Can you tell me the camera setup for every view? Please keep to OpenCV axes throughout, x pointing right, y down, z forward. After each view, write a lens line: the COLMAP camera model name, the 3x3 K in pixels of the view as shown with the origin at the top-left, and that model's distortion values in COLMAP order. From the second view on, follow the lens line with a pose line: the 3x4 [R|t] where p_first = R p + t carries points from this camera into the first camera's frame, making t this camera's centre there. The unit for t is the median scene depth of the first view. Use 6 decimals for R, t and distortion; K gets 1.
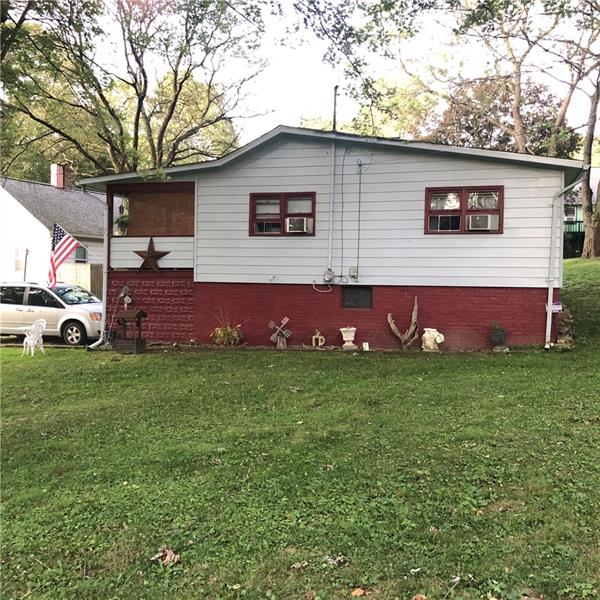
lens RADIAL K [[688.5, 0, 295.9], [0, 688.5, 300.7], [0, 0, 1]] dist [0.101942, 0.000000]
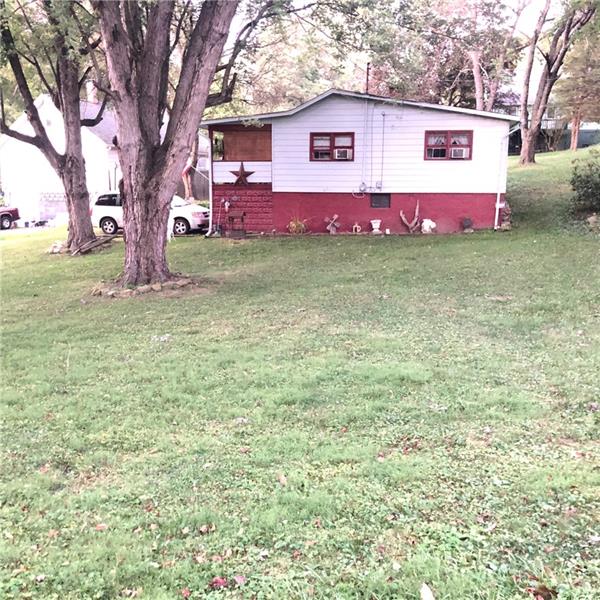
lens RADIAL K [[688.5, 0, 303.5], [0, 688.5, 301.2], [0, 0, 1]] dist [0.101942, 0.000000]
pose [[0.996202, -0.029606, 0.081883, -0.223839], [0.016110, 0.986854, 0.160809, -0.034692], [-0.085567, -0.158879, 0.983583, -0.585199]]
